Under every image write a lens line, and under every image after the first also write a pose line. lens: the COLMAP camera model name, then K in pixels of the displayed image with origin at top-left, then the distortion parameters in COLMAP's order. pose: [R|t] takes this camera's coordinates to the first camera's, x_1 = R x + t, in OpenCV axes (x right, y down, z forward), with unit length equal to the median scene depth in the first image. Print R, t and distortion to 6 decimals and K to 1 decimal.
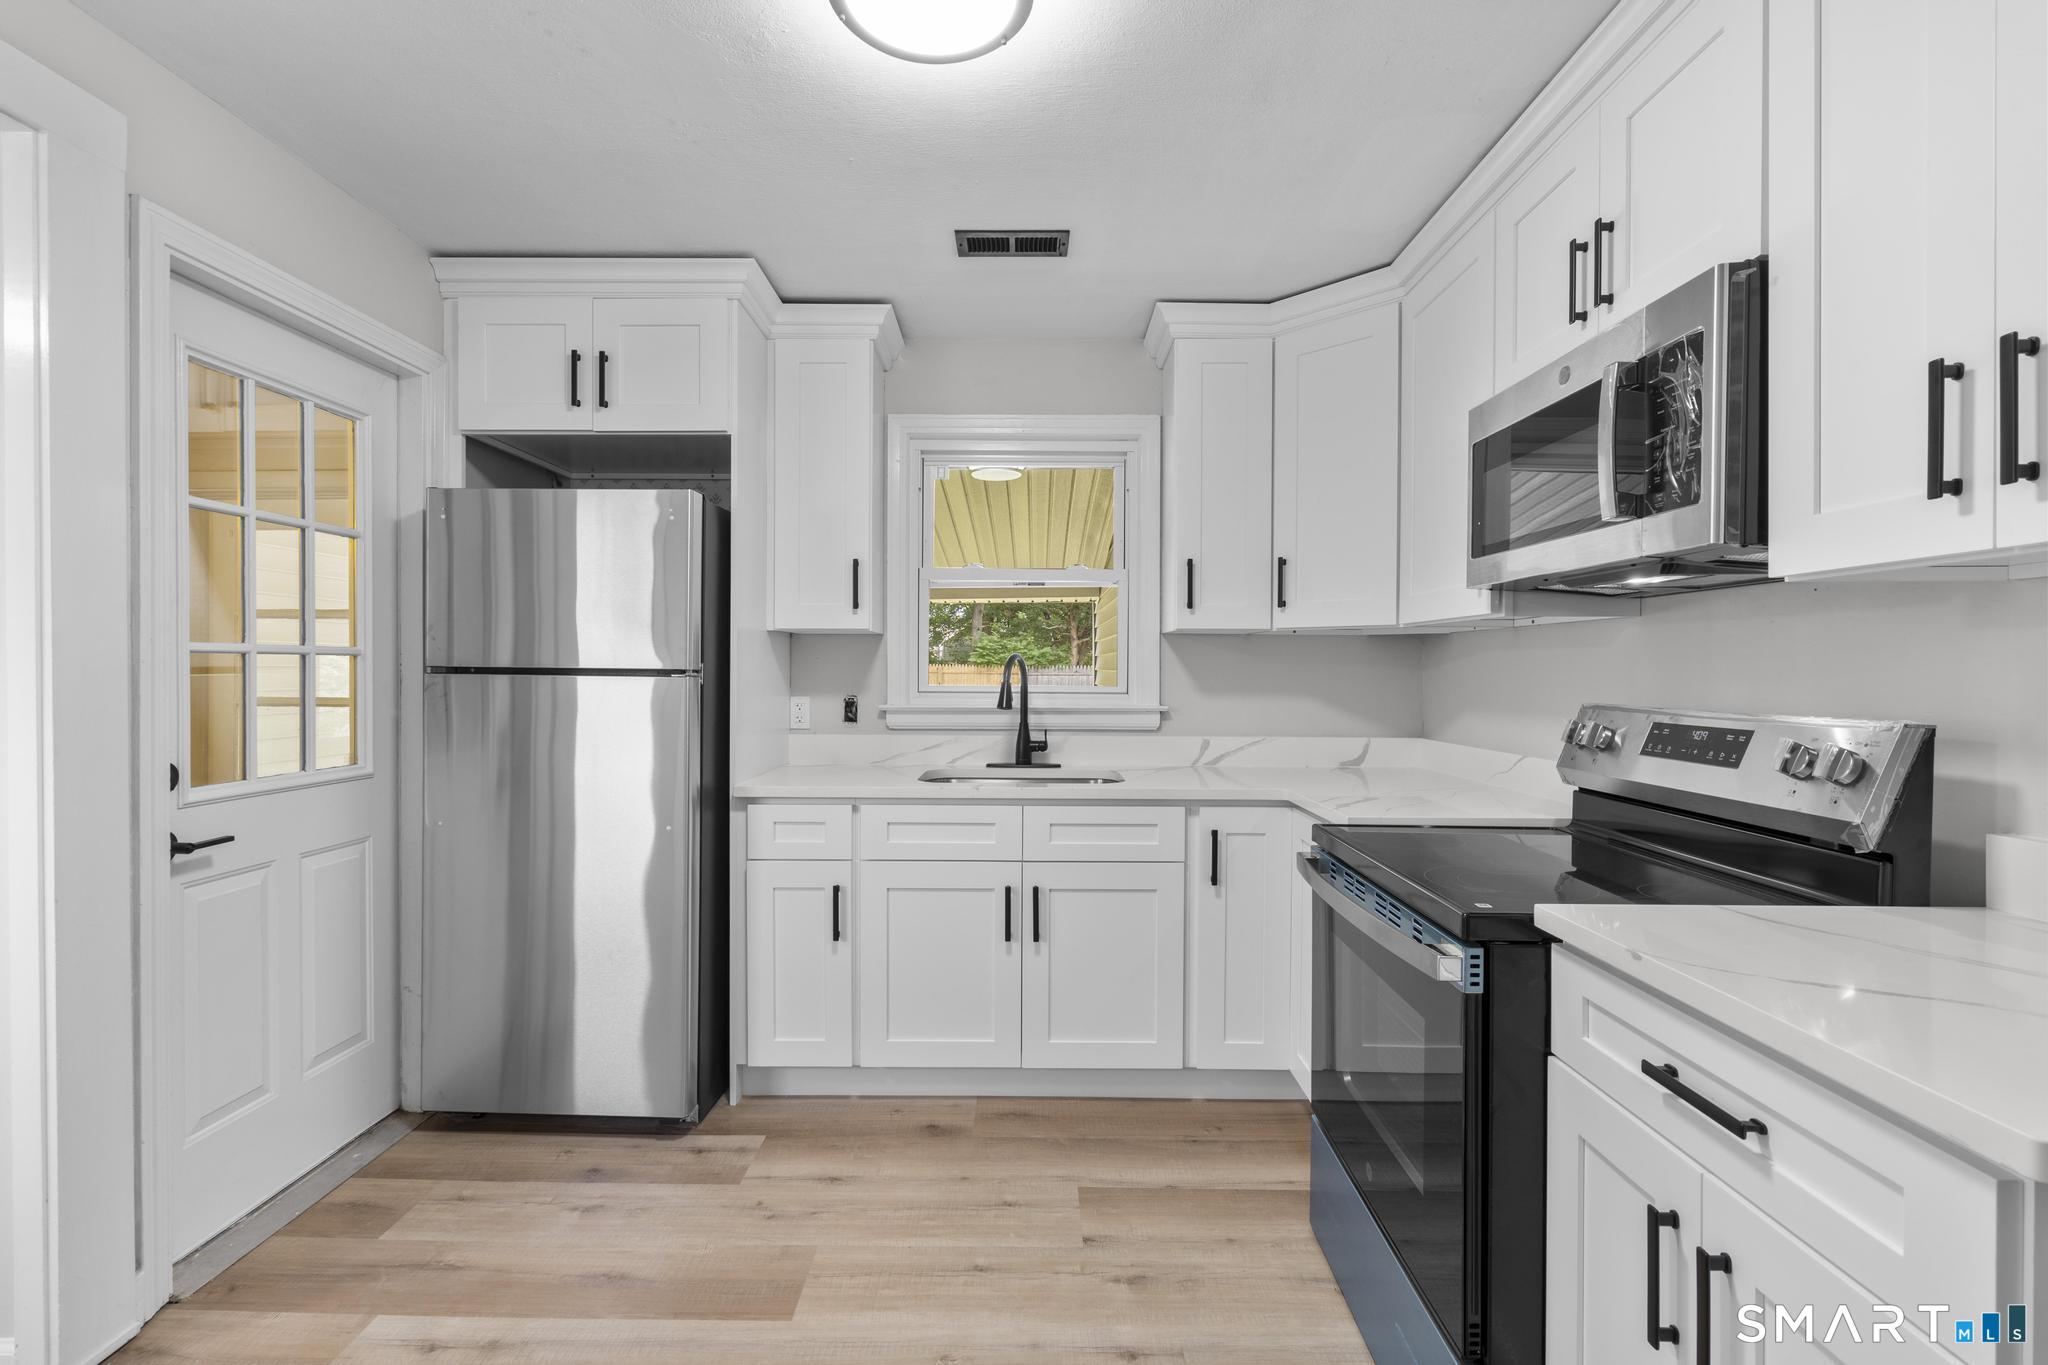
lens RADIAL K [[919.3, 0, 1021.9], [0, 919.3, 676.0], [0, 0, 1]] dist [-0.008547, 0.003466]
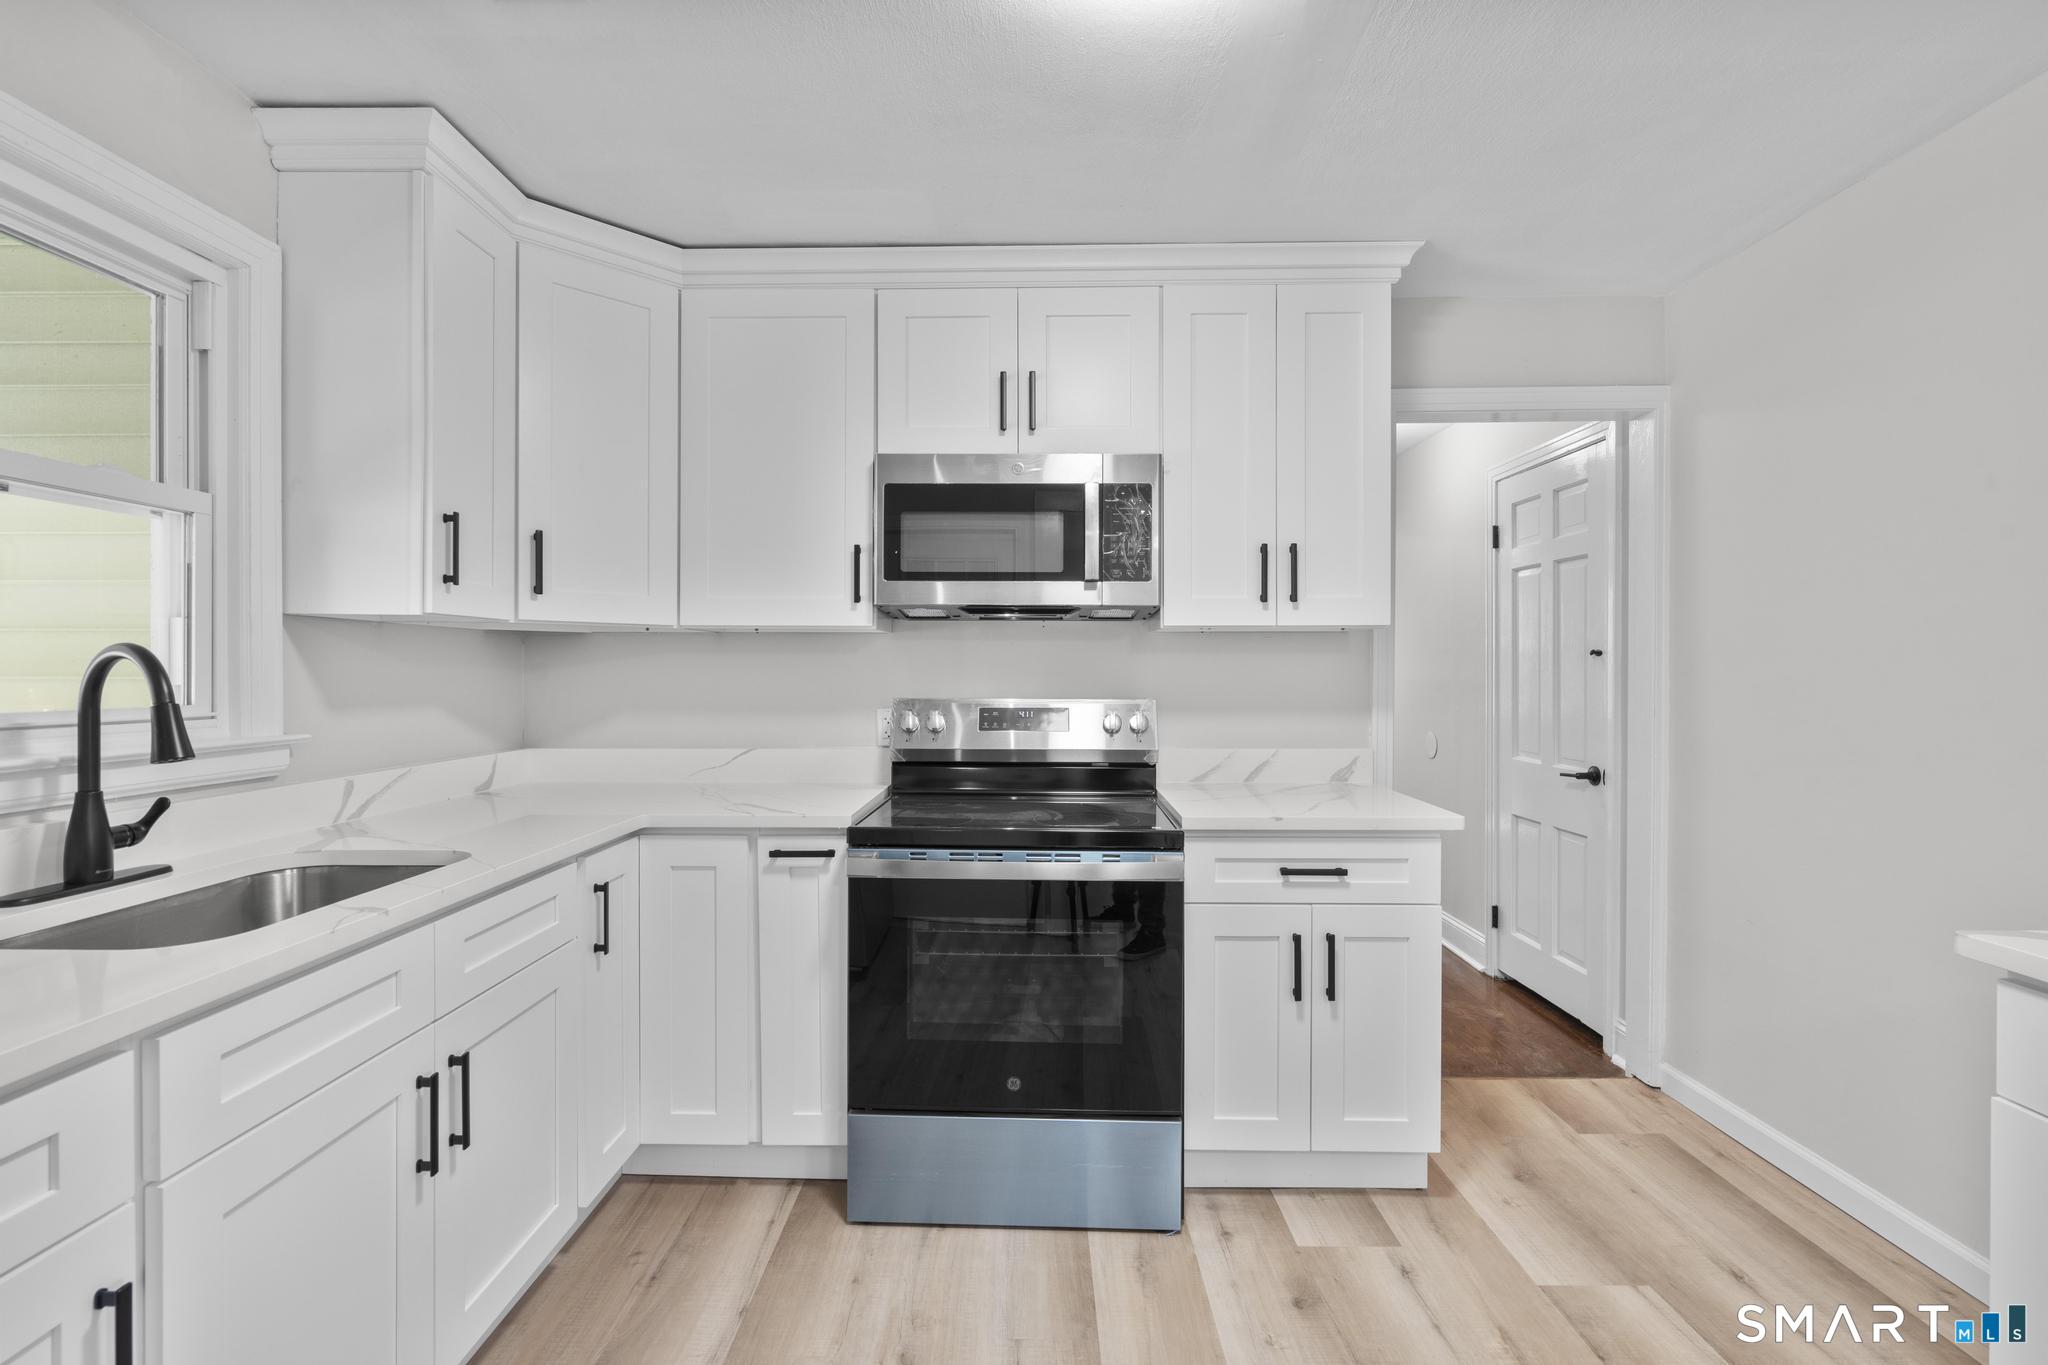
lens RADIAL K [[919.3, 0, 1021.9], [0, 919.3, 676.0], [0, 0, 1]] dist [-0.008547, 0.003466]
pose [[0.005349, -0.011792, 0.999916, -0.580377], [0.004803, 0.999919, 0.011767, -0.013638], [-0.999974, 0.004739, 0.005406, 0.674108]]
